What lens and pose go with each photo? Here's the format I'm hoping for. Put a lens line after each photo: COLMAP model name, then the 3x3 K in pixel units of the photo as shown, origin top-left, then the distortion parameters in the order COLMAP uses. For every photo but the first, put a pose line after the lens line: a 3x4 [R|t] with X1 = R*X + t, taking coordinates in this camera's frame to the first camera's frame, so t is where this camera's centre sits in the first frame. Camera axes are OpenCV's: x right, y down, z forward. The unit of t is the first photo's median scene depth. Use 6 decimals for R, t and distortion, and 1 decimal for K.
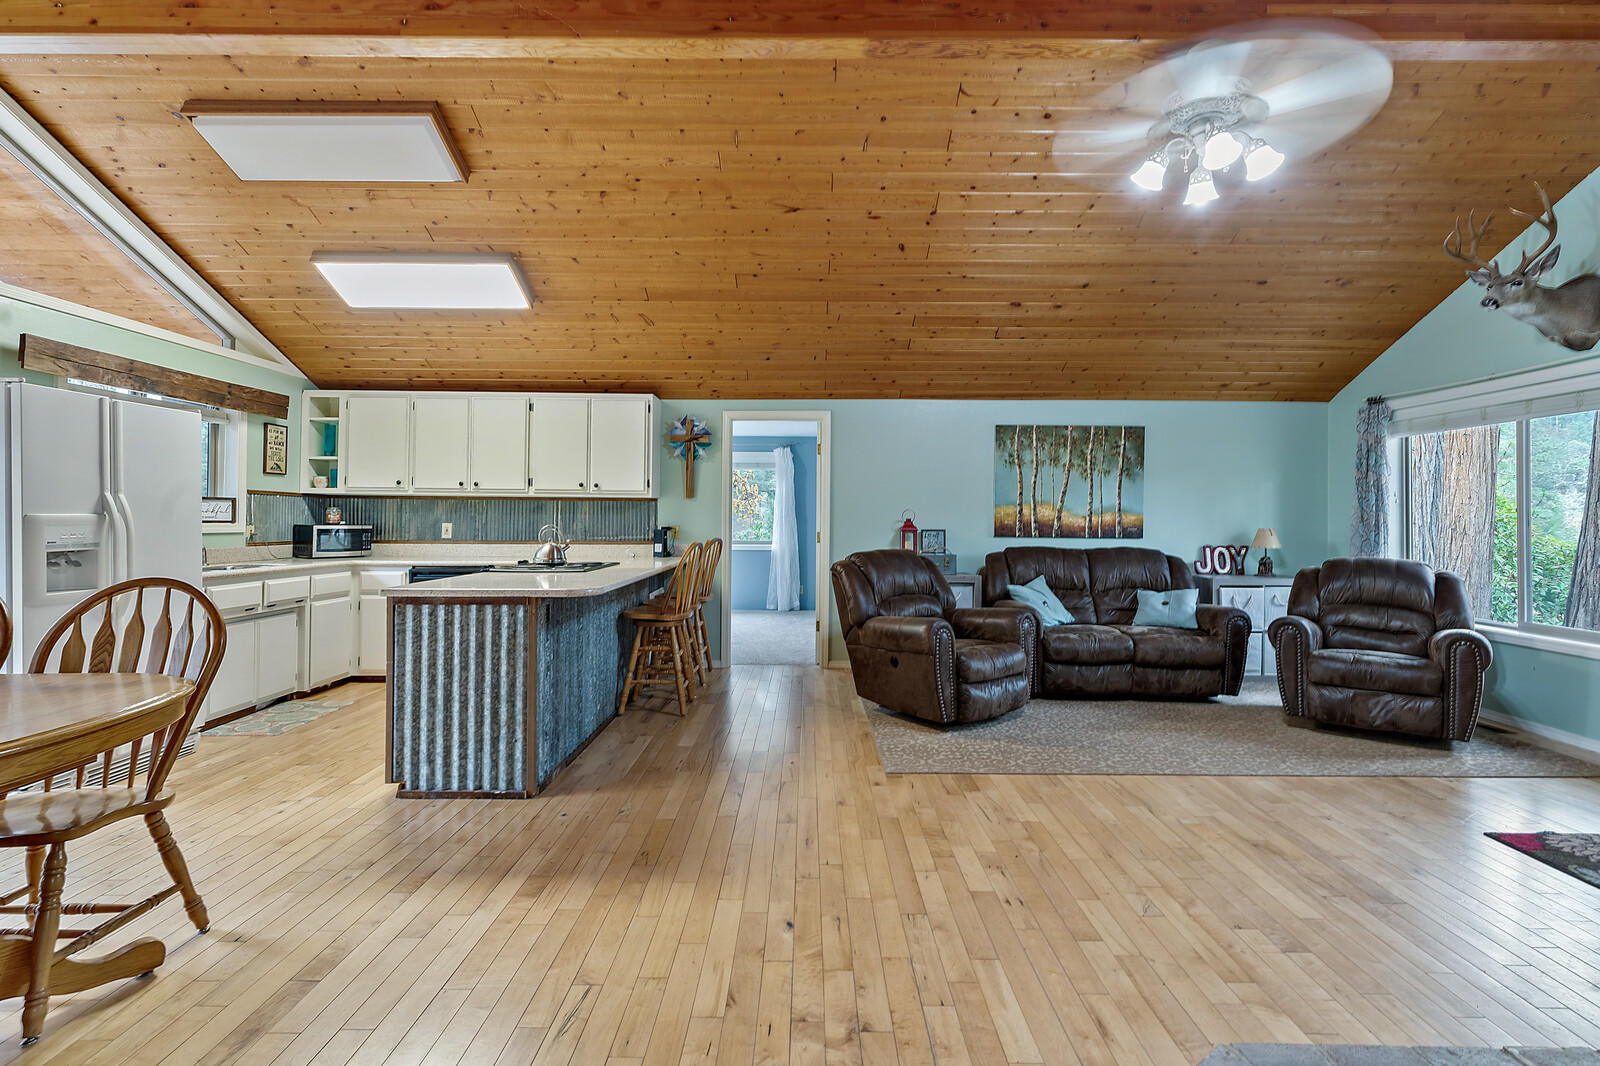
lens RADIAL K [[744.0, 0, 815.4], [0, 744.0, 507.9], [0, 0, 1]] dist [0.014087, -0.002168]
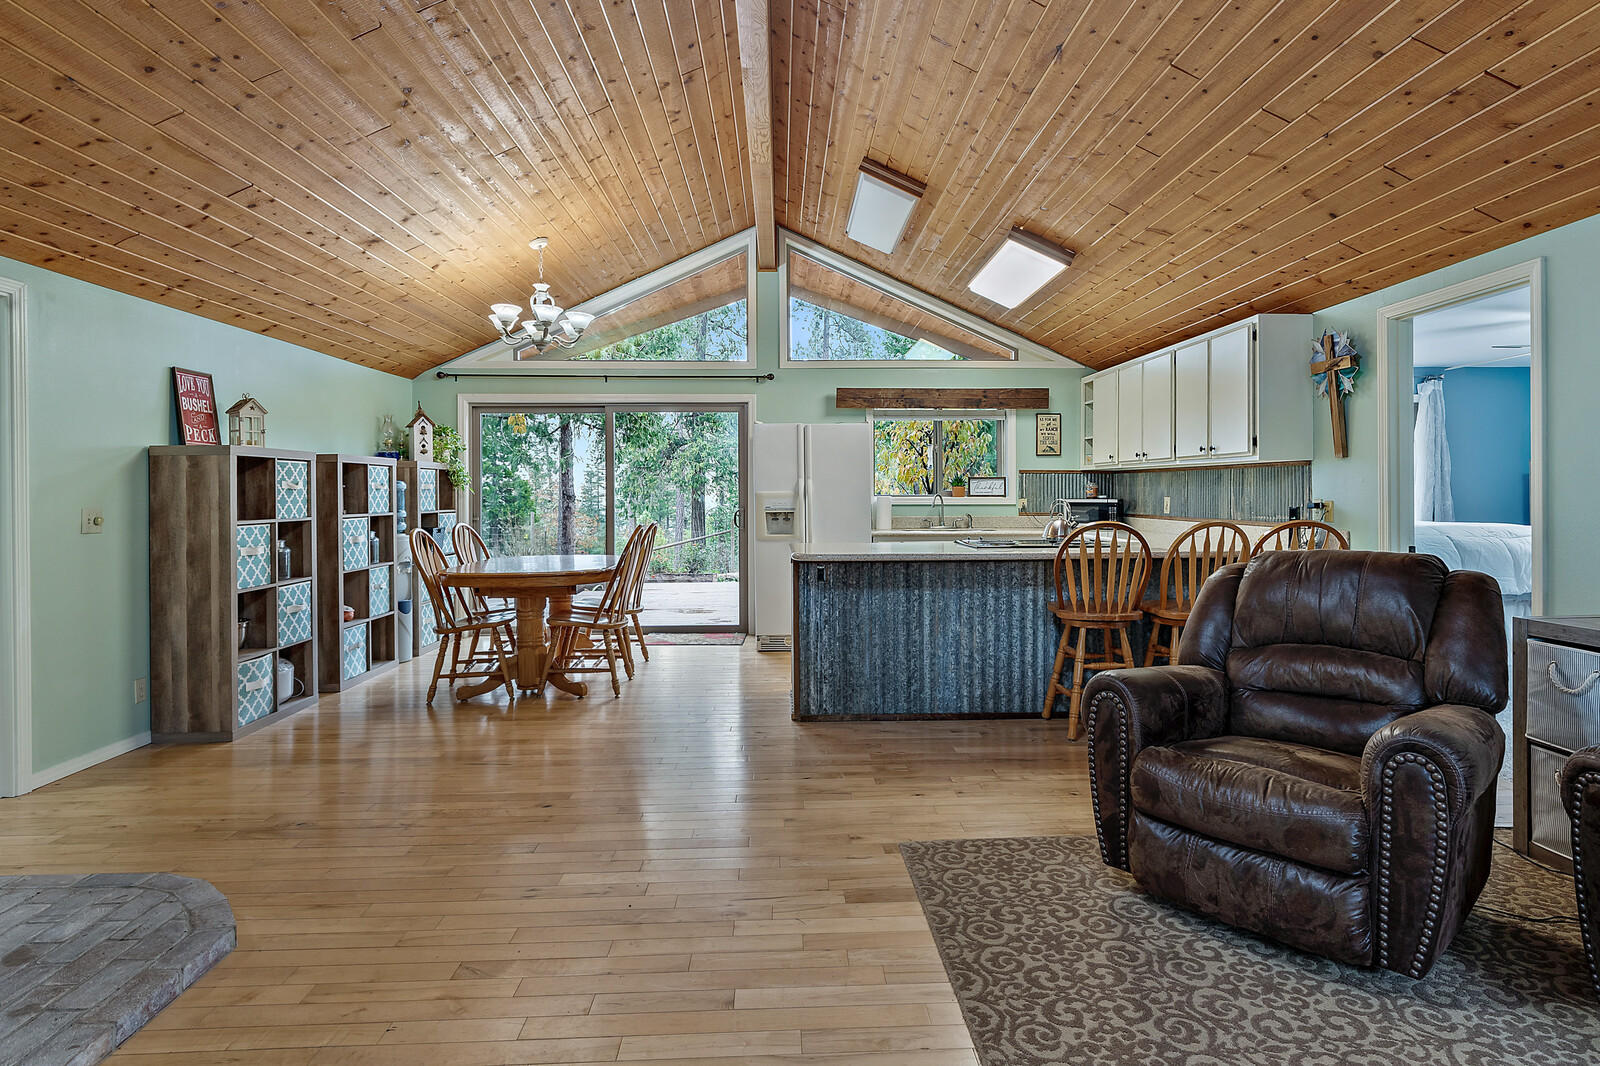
lens RADIAL K [[840.4, 0, 811.4], [0, 840.4, 487.8], [0, 0, 1]] dist [0.011970, -0.001492]
pose [[0.040866, -0.010159, -0.999113, 0.581323], [0.019072, 0.999774, -0.009386, 0.011000], [0.998983, -0.018671, 0.041050, 0.567052]]
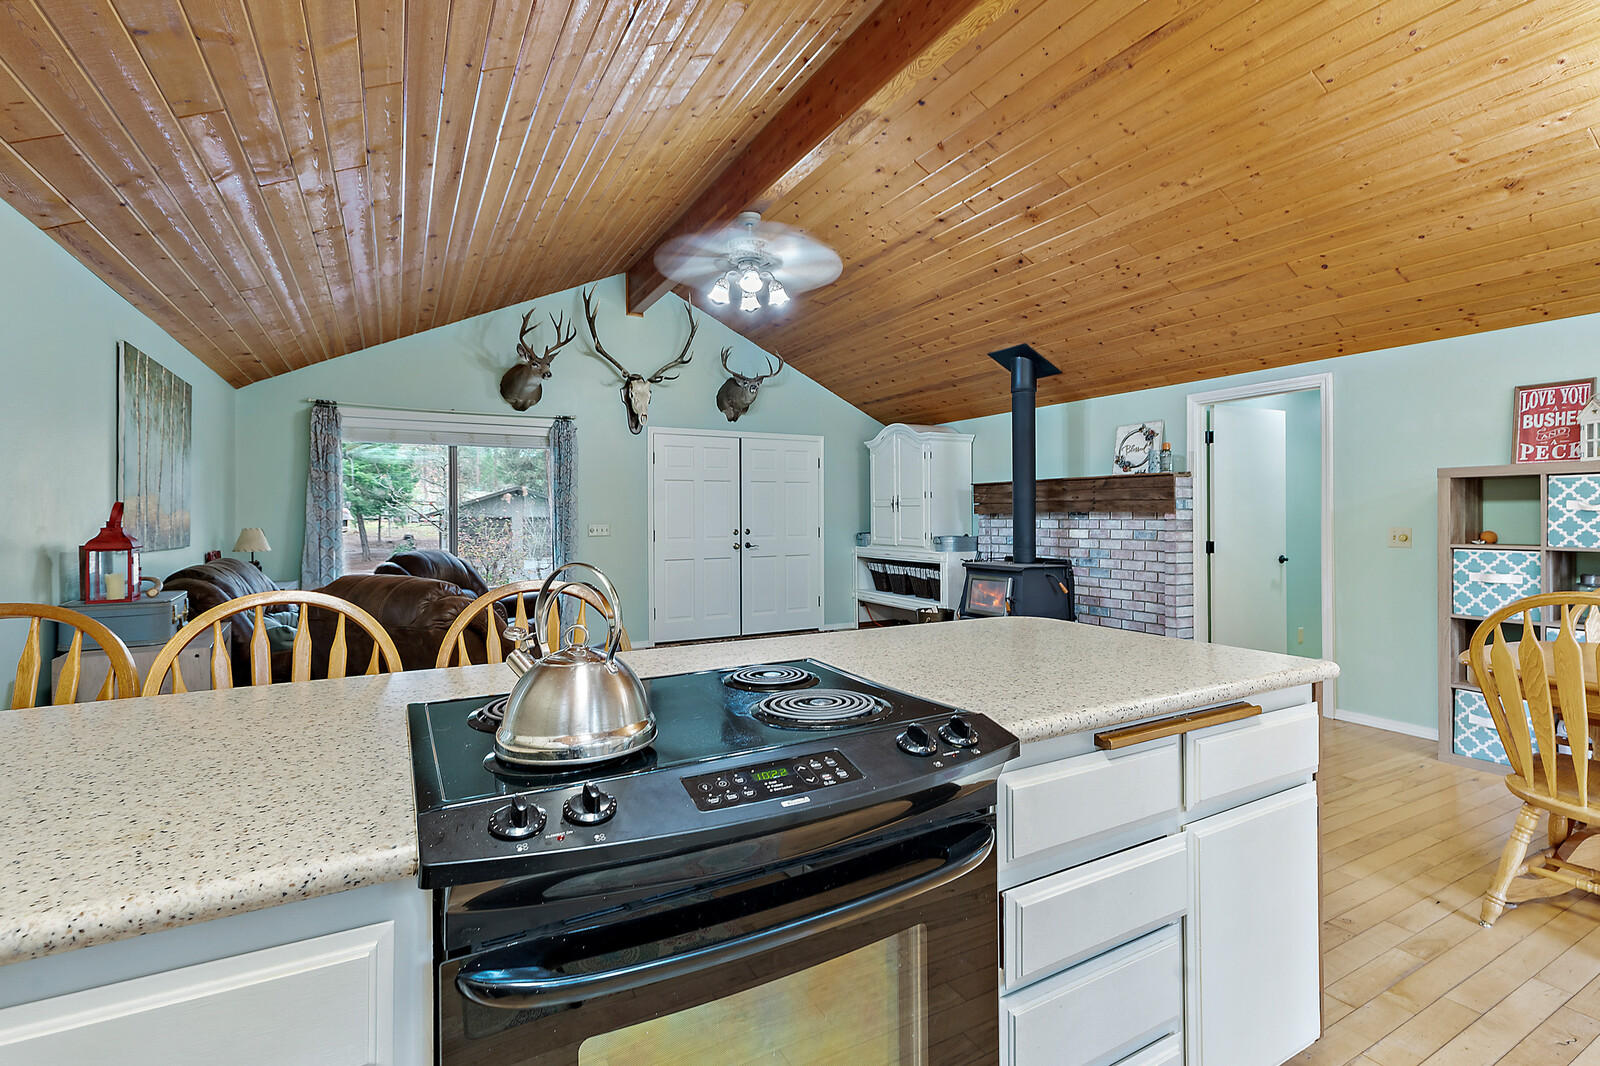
lens RADIAL K [[744.0, 0, 806.5], [0, 744.0, 512.7], [0, 0, 1]] dist [0.014087, -0.002168]
pose [[-0.492145, -0.001080, 0.870512, -0.480143], [-0.014145, 0.999877, -0.006757, 0.008971], [-0.870398, -0.015639, -0.492100, 0.904453]]
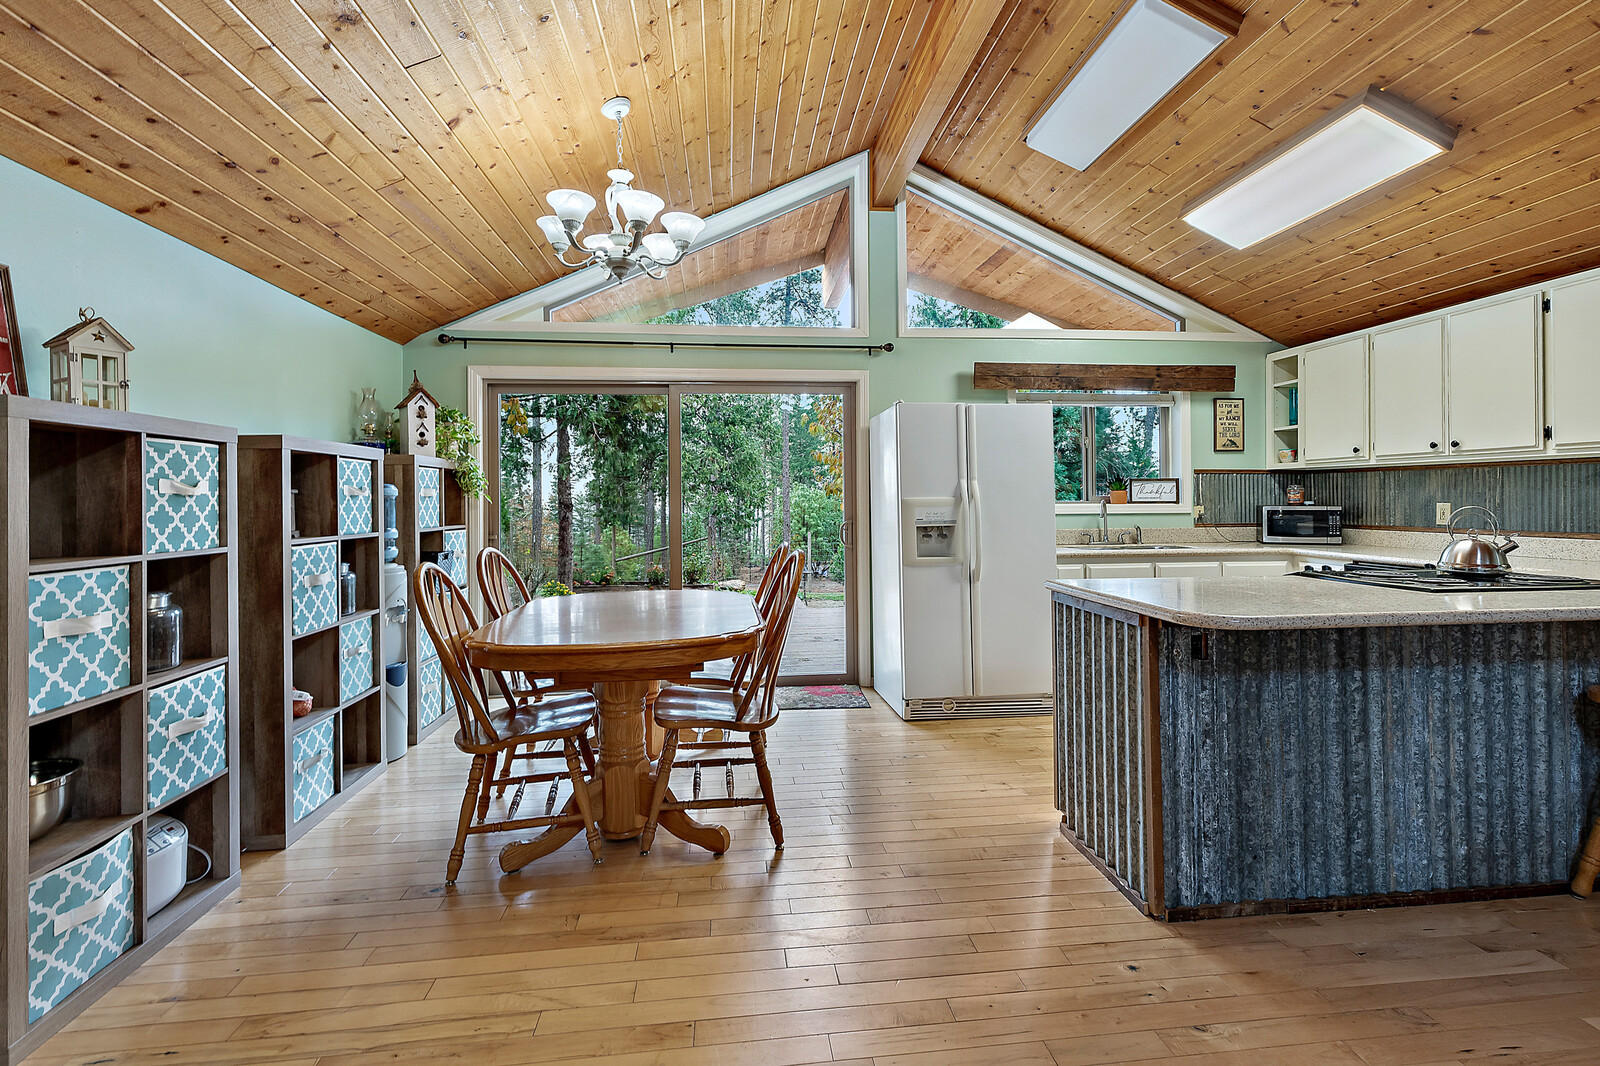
lens RADIAL K [[744.0, 0, 806.1], [0, 744.0, 491.2], [0, 0, 1]] dist [0.014087, -0.002168]
pose [[0.111399, -0.017720, -0.993618, 0.147571], [0.024114, 0.999595, -0.015123, 0.006309], [0.993483, -0.022275, 0.111781, 0.364579]]
